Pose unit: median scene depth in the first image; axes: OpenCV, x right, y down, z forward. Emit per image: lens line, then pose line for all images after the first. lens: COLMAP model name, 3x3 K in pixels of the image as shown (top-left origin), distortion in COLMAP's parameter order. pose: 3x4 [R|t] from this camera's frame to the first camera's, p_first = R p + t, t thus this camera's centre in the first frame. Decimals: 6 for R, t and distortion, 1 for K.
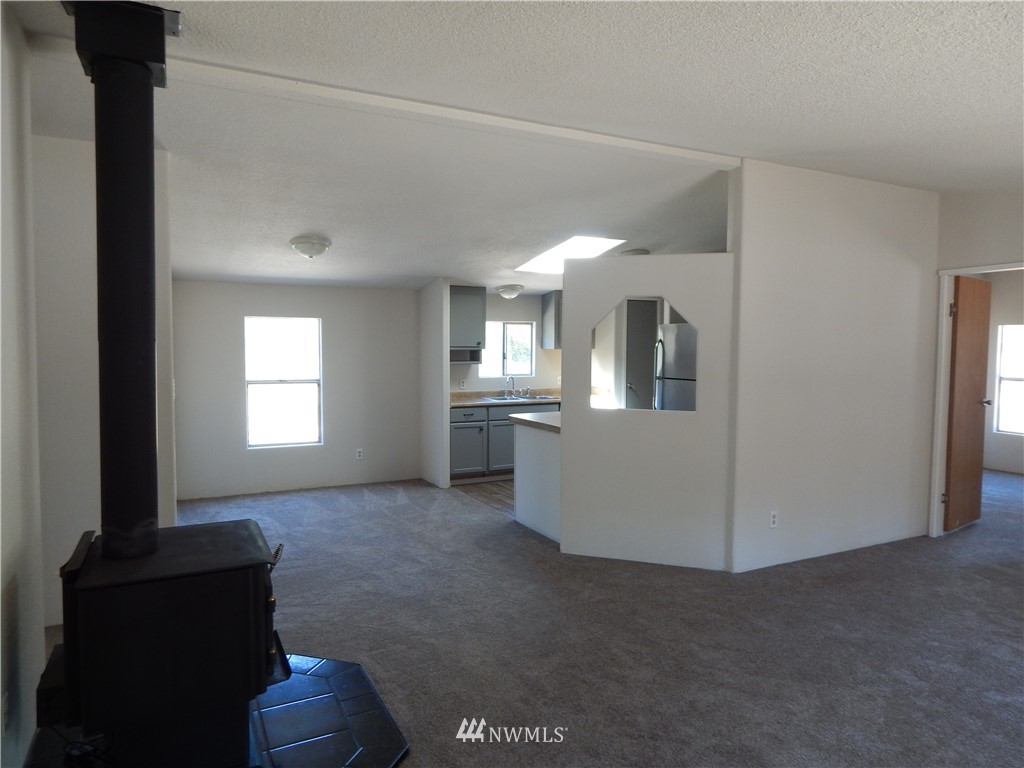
lens RADIAL K [[671.0, 0, 515.6], [0, 671.0, 383.2], [0, 0, 1]] dist [0.002719, -0.002293]
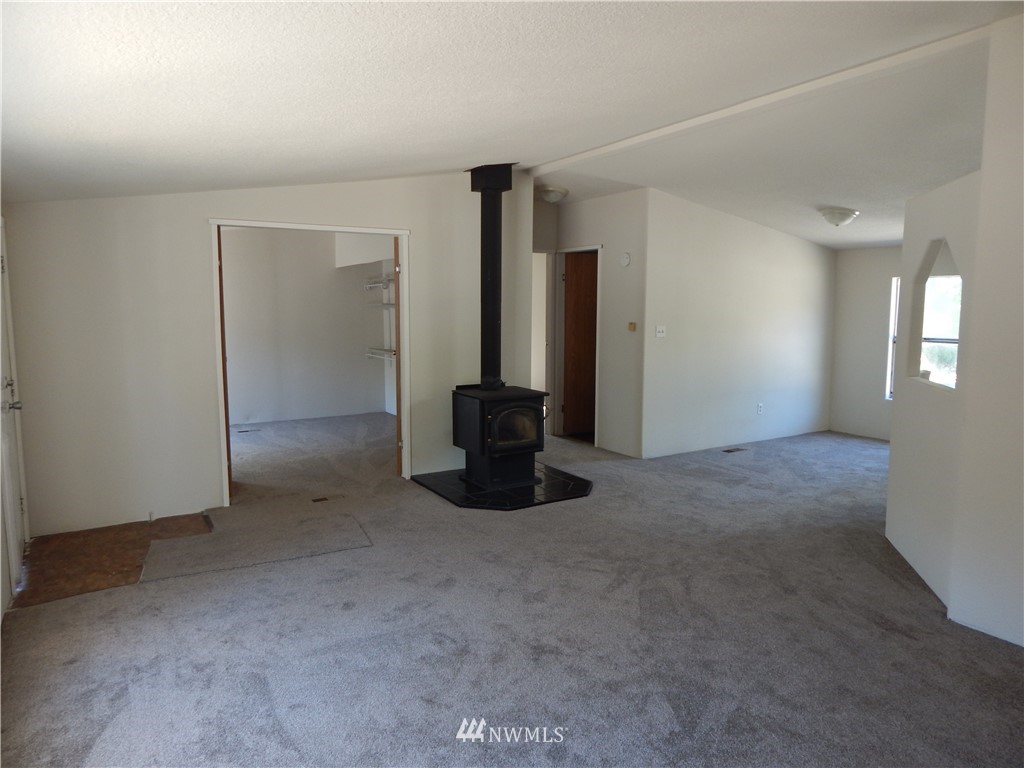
lens RADIAL K [[671.0, 0, 515.6], [0, 671.0, 383.2], [0, 0, 1]] dist [0.002719, -0.002293]
pose [[0.067483, 0.114379, -0.991143, 1.057088], [-0.056724, 0.992240, 0.110643, -0.024741], [0.996107, 0.048755, 0.073448, 0.514226]]
